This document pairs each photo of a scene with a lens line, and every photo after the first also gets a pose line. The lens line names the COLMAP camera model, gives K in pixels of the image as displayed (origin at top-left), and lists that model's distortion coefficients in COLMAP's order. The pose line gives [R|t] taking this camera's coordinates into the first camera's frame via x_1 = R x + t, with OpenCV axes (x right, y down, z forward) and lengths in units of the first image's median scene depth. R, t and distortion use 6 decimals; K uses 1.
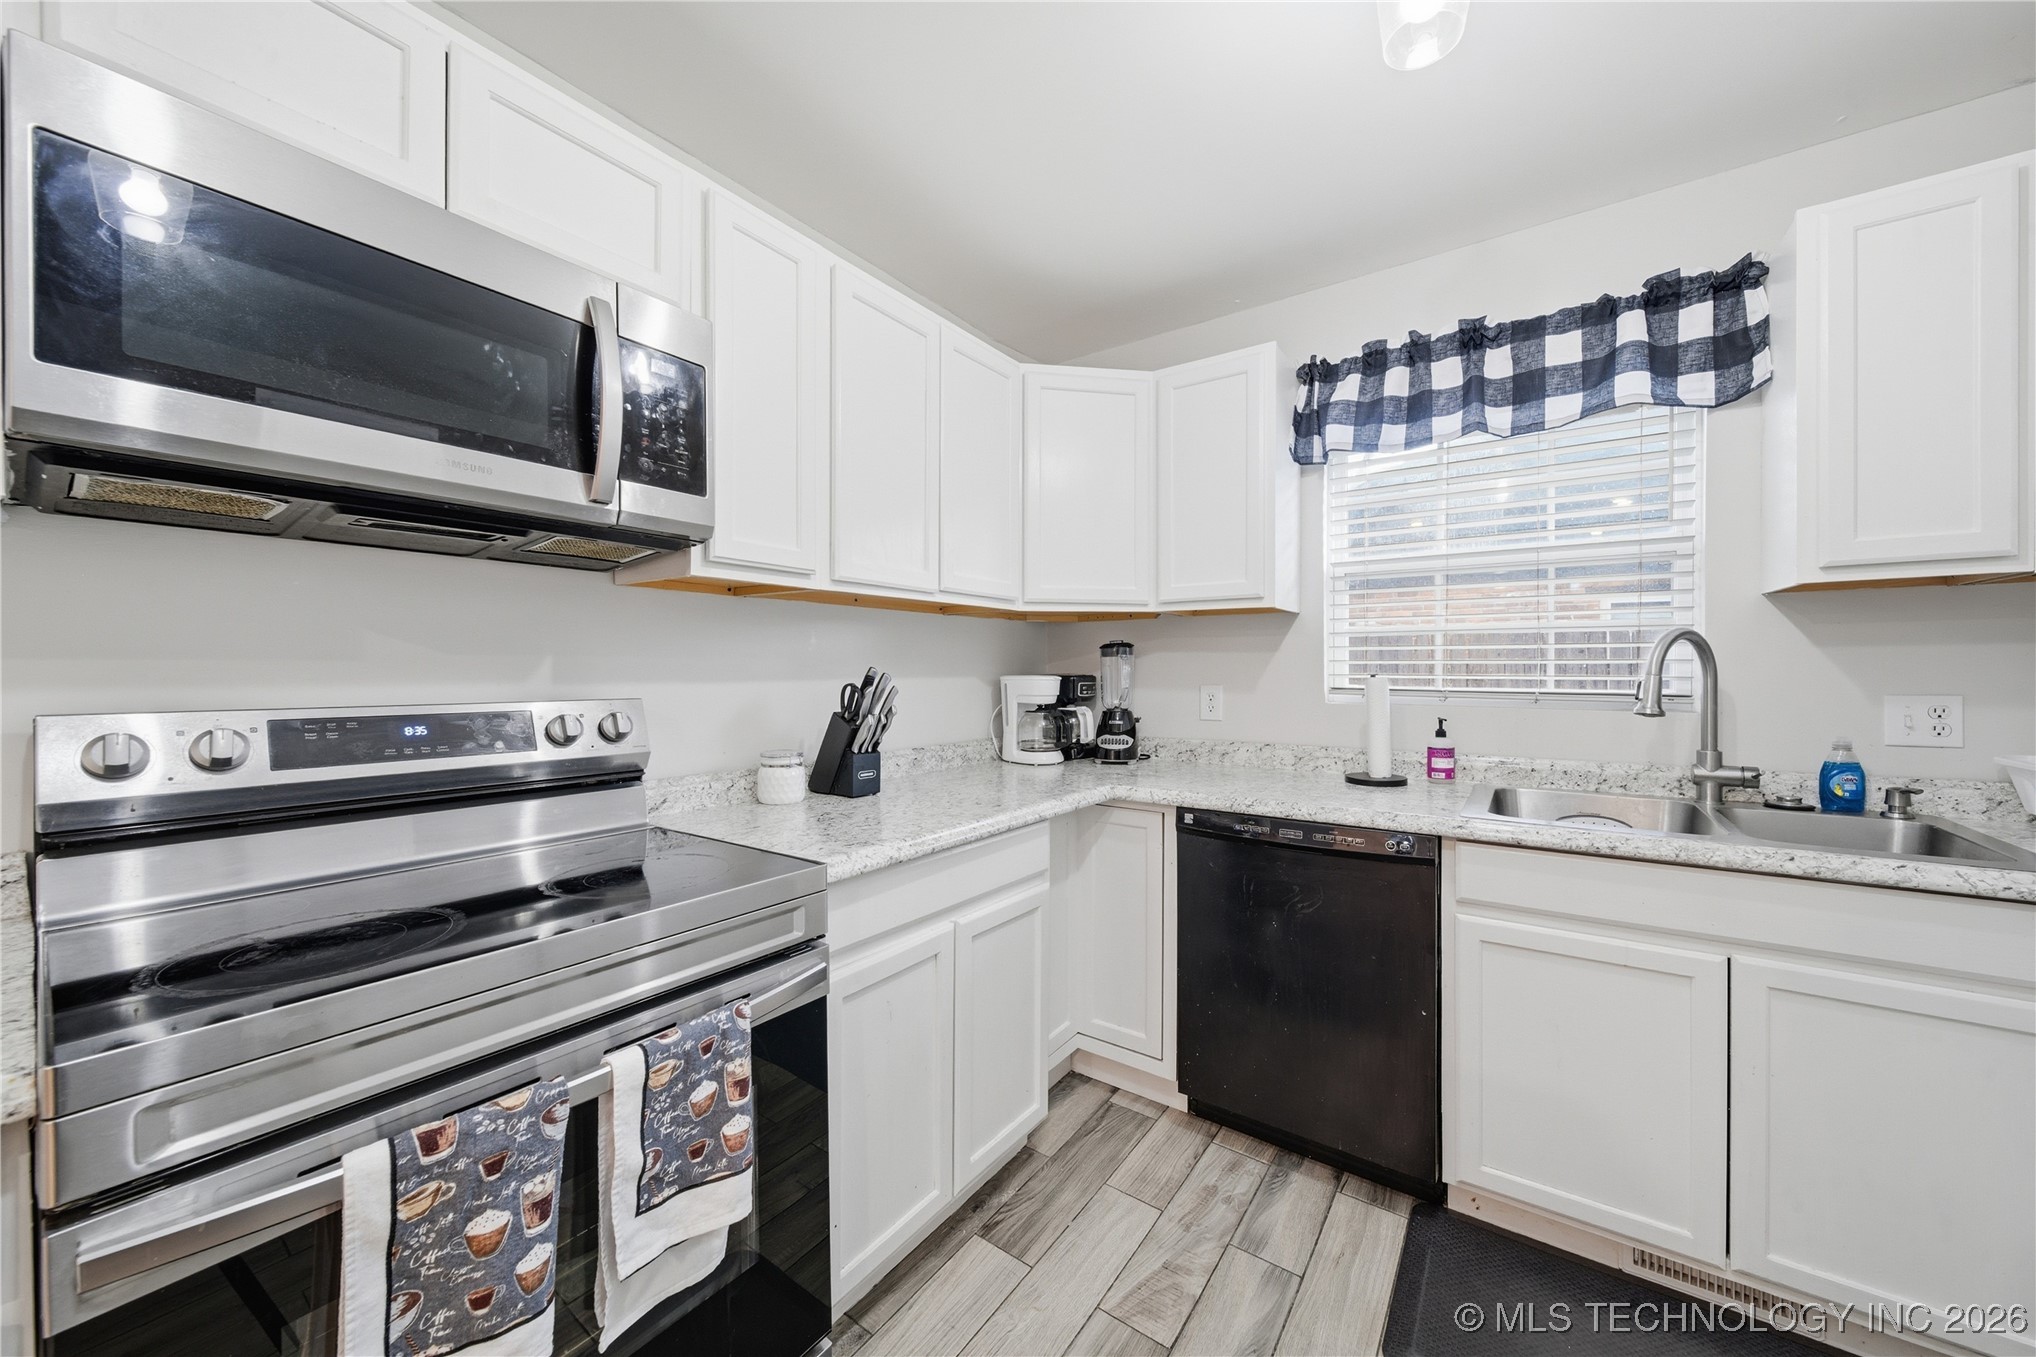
lens RADIAL K [[722.2, 0, 1015.4], [0, 722.2, 674.5], [0, 0, 1]] dist [-0.000001, -0.001342]
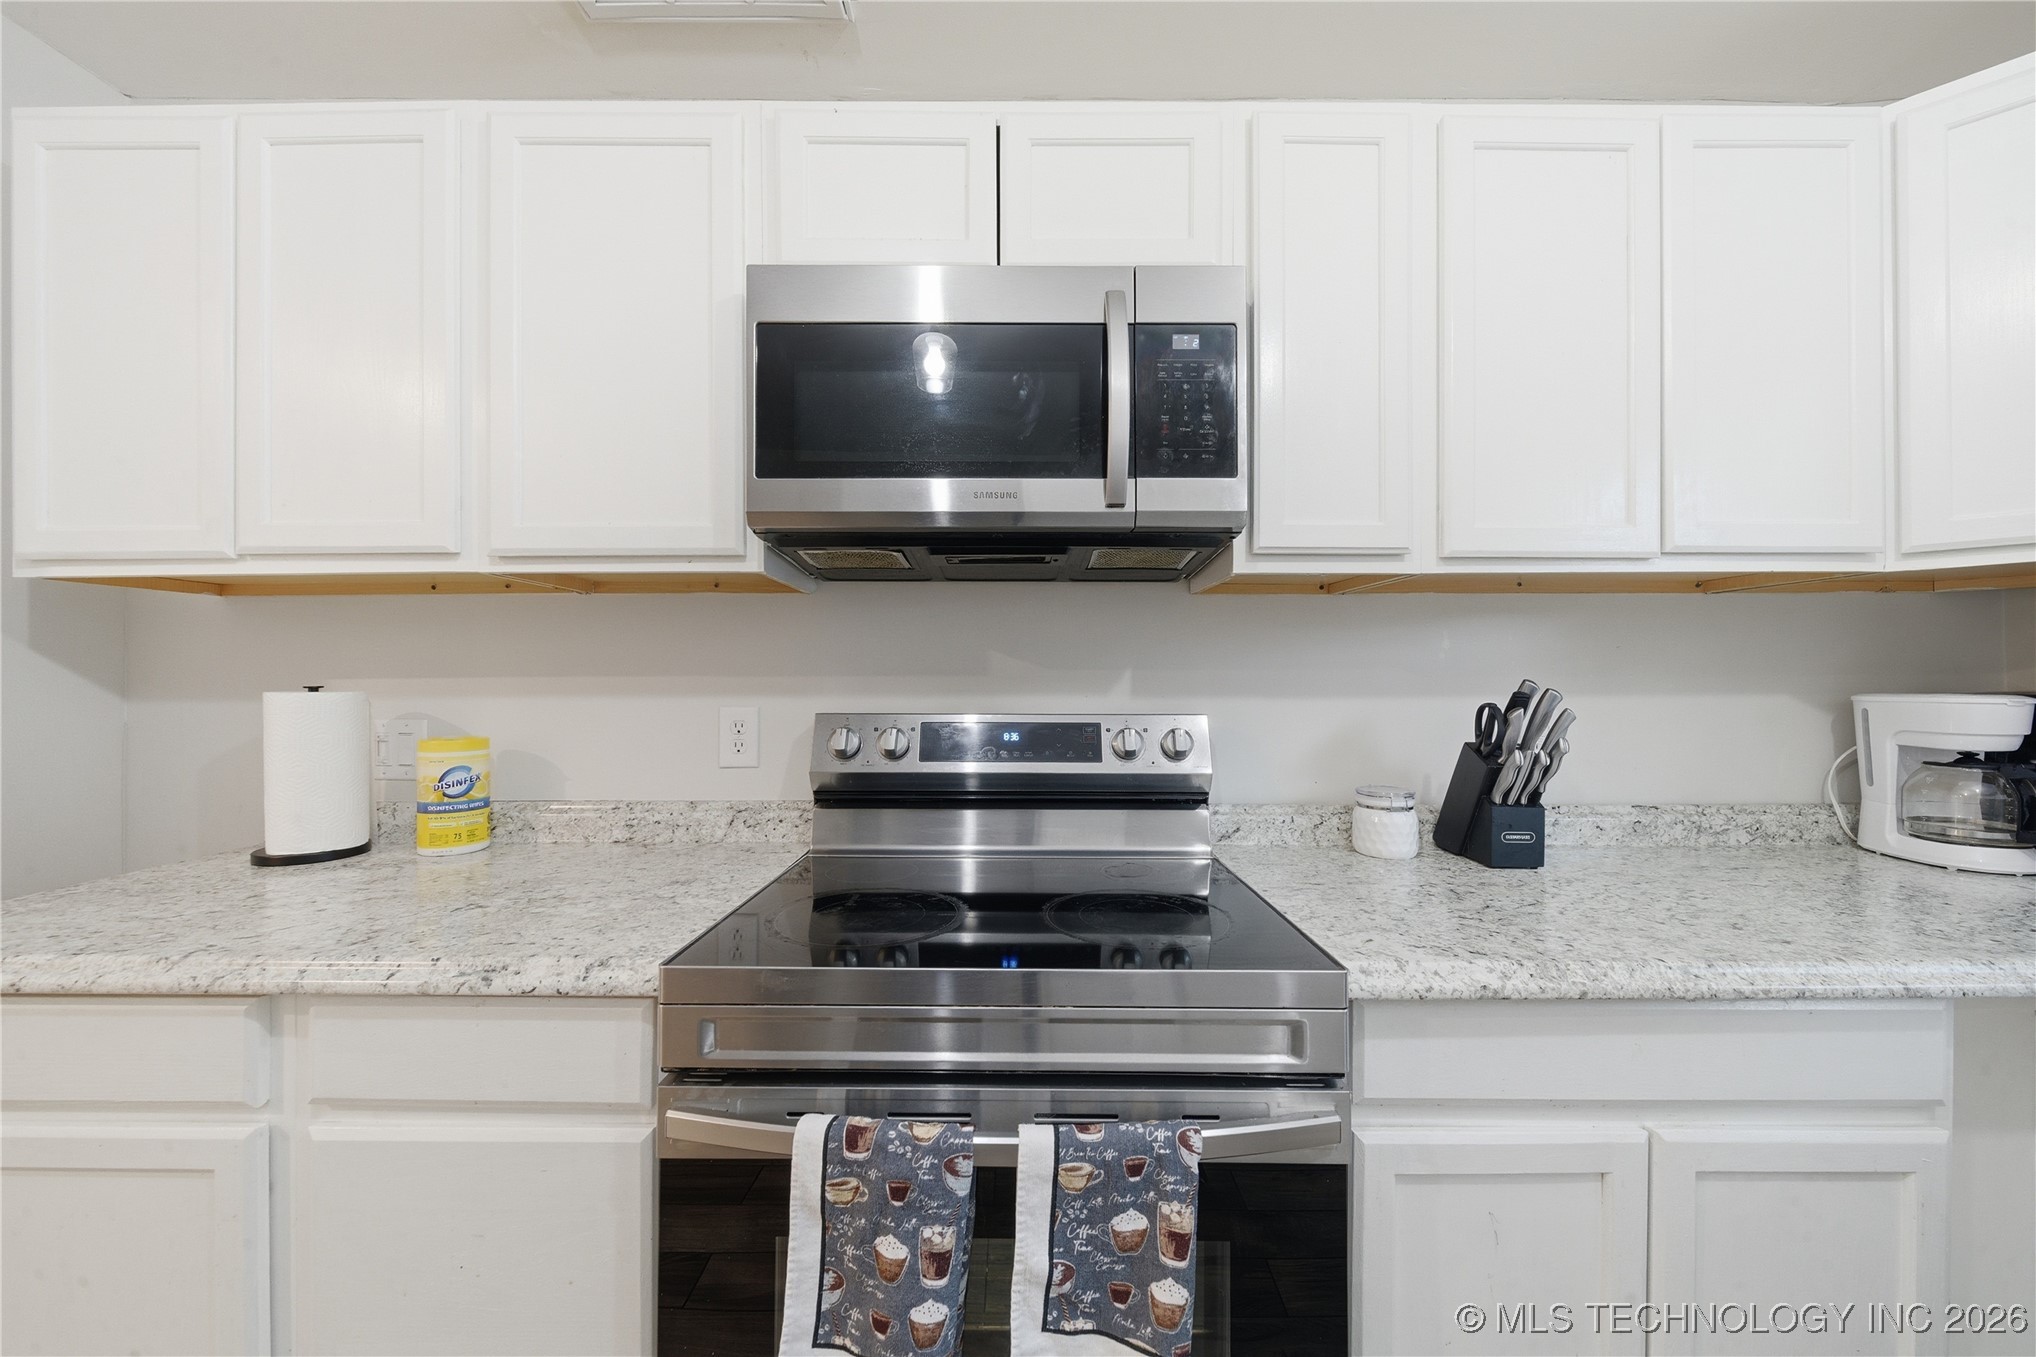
lens RADIAL K [[722.2, 0, 1019.7], [0, 722.2, 676.0], [0, 0, 1]] dist [-0.000001, -0.001342]
pose [[0.589559, -0.006205, -0.807702, 0.075830], [-0.004672, 0.999928, -0.011092, -0.004380], [0.807712, 0.010313, 0.589487, 0.242230]]
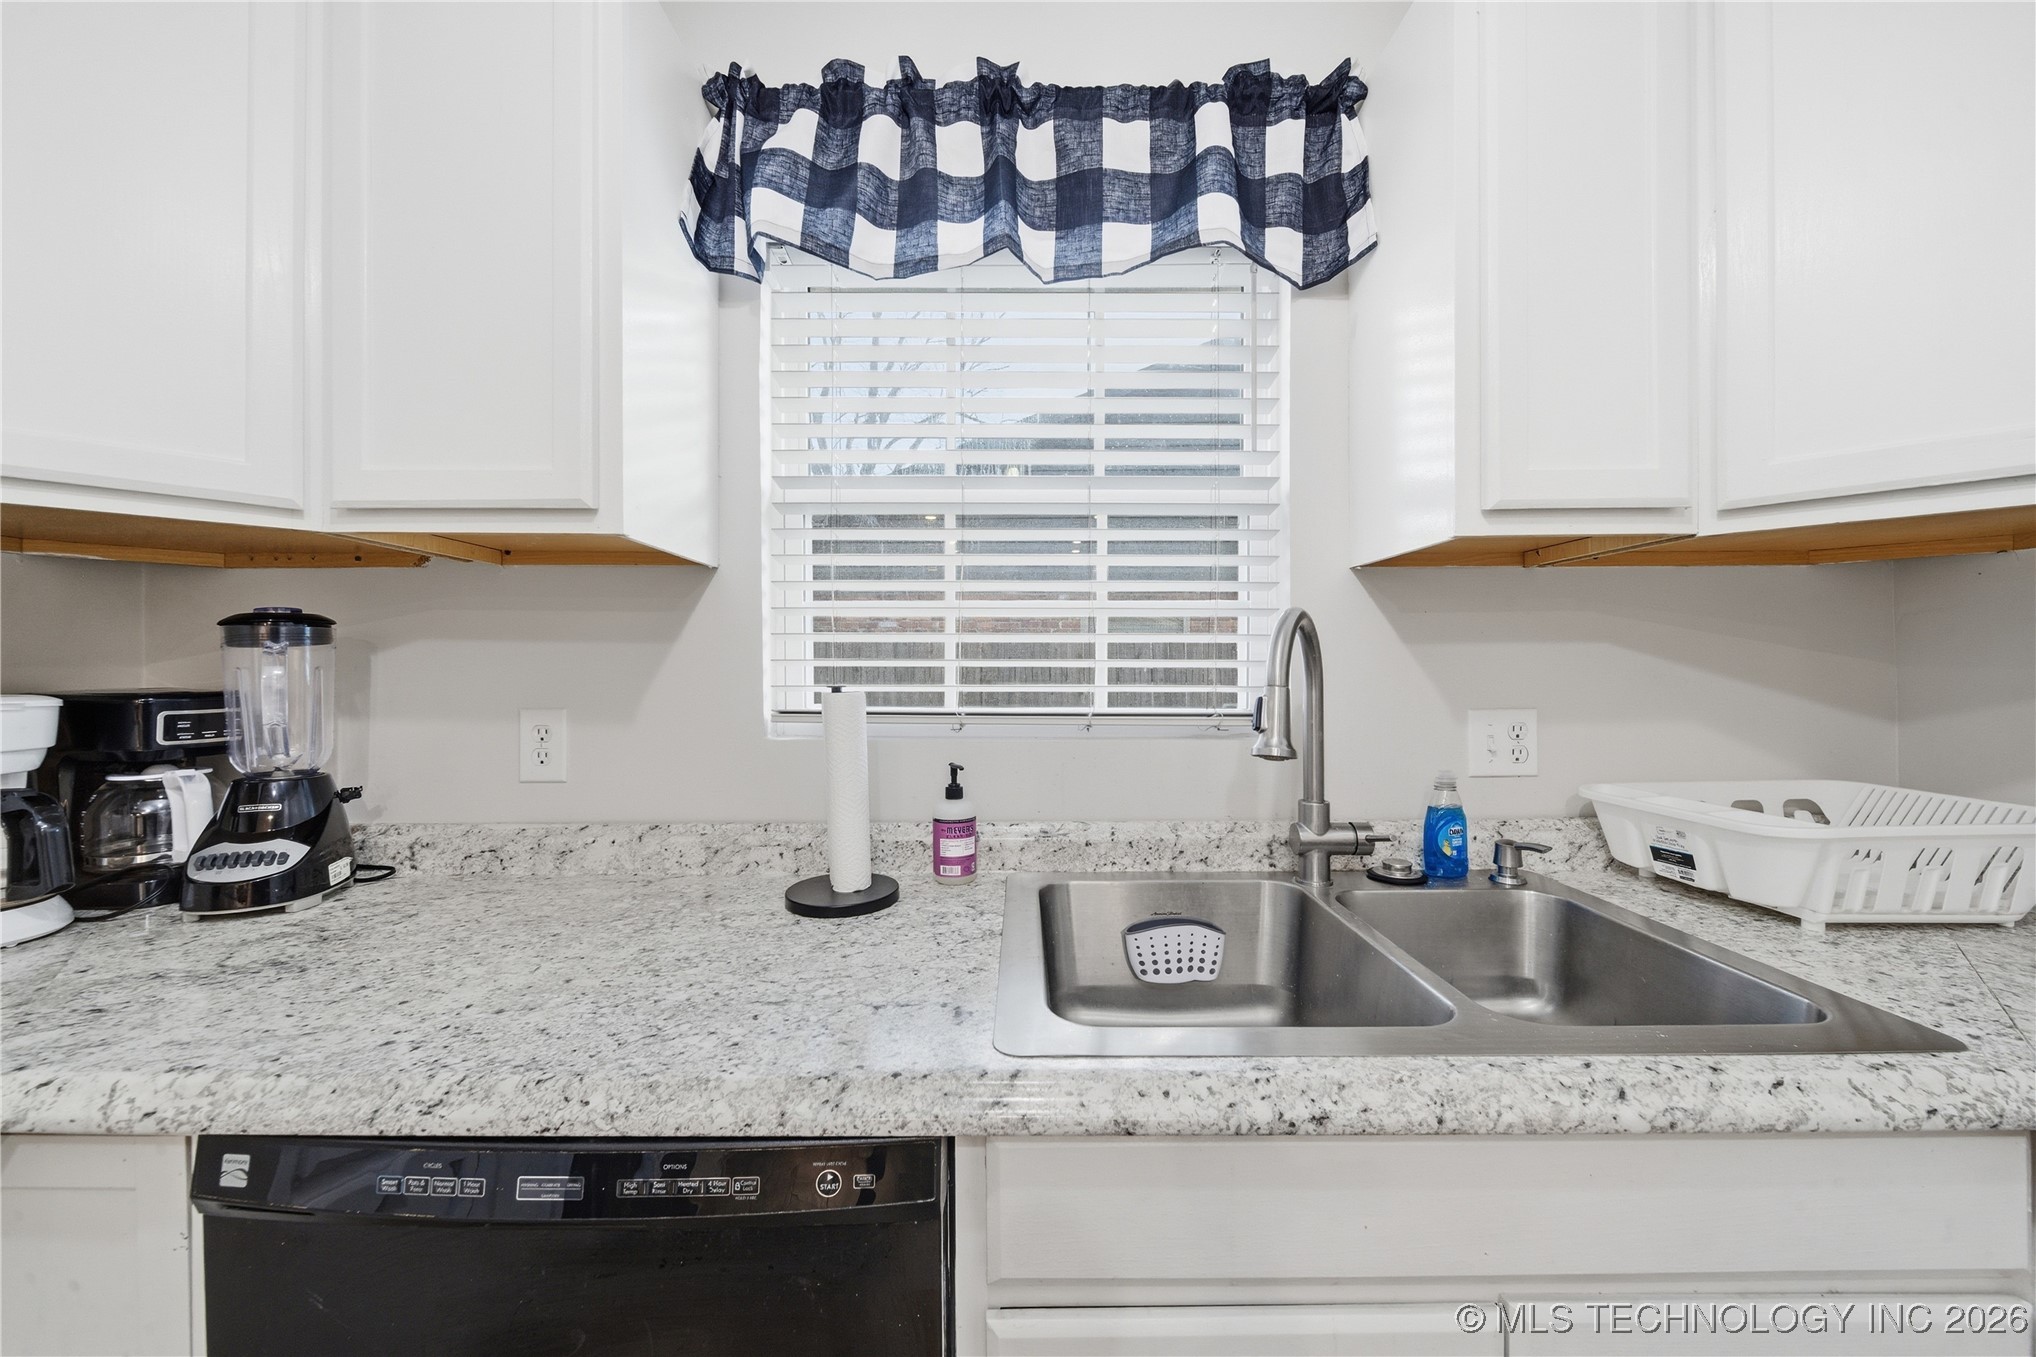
lens RADIAL K [[722.2, 0, 1022.4], [0, 722.2, 678.9], [0, 0, 1]] dist [-0.000001, -0.001342]
pose [[0.810614, -0.005255, 0.585558, 0.347711], [0.005598, 0.999984, 0.001224, -0.006150], [-0.585554, 0.002285, 0.810630, 0.587859]]
